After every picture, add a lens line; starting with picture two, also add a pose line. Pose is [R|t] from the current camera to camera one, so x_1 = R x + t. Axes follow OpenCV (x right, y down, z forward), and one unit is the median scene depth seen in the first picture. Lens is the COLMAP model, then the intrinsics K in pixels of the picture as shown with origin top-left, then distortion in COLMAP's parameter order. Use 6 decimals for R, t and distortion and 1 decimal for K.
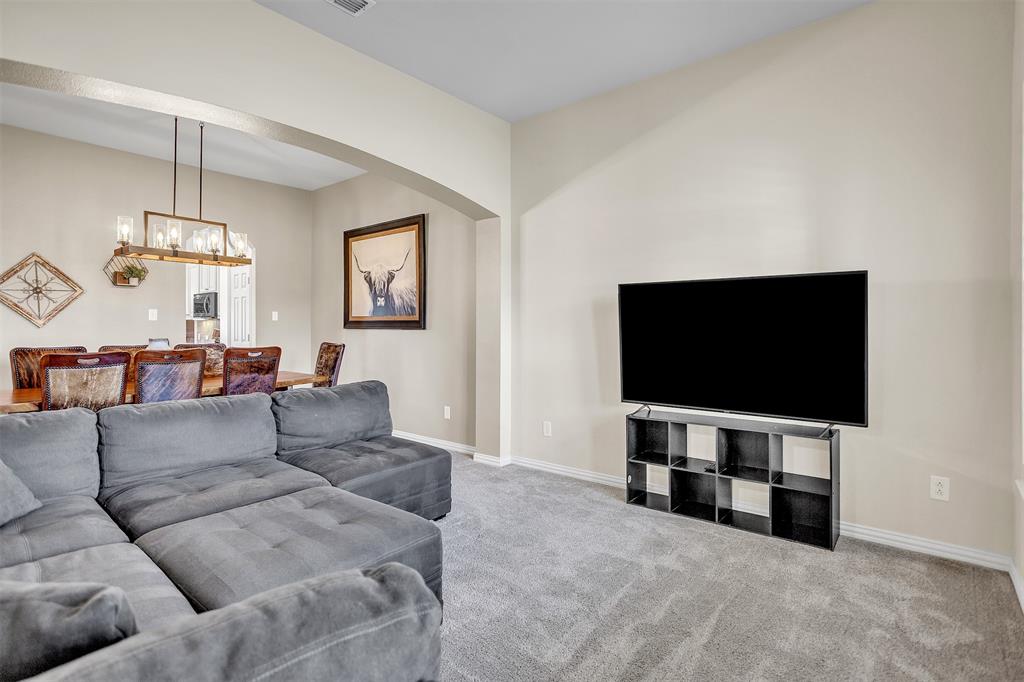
lens RADIAL K [[500.6, 0, 511.5], [0, 500.6, 343.9], [0, 0, 1]] dist [-0.059485, 0.036763]
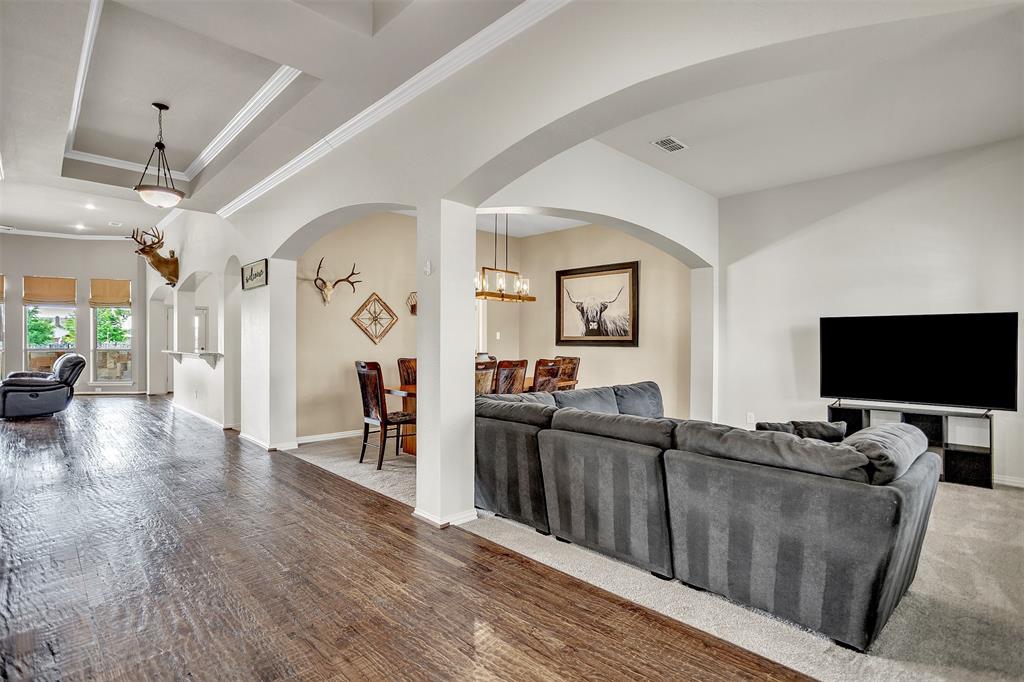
lens RADIAL K [[500.6, 0, 511.5], [0, 500.6, 343.9], [0, 0, 1]] dist [-0.059485, 0.036763]
pose [[0.995148, 0.003451, -0.098326, -0.378414], [-0.006453, 0.999522, -0.030236, 0.006250], [0.098175, 0.030724, 0.994695, -0.374020]]
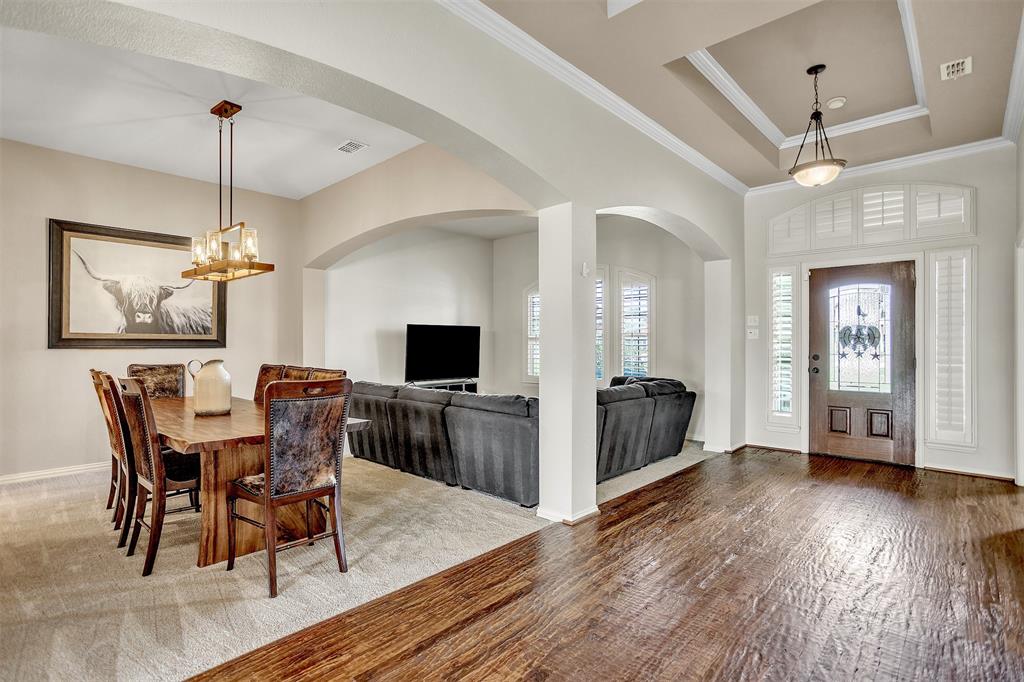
lens RADIAL K [[500.6, 0, 511.5], [0, 500.6, 343.9], [0, 0, 1]] dist [-0.059485, 0.036763]
pose [[0.058949, -0.002680, 0.998257, -1.205734], [0.034346, 0.999410, 0.000655, -0.016860], [-0.997670, 0.034248, 0.059007, 0.309863]]
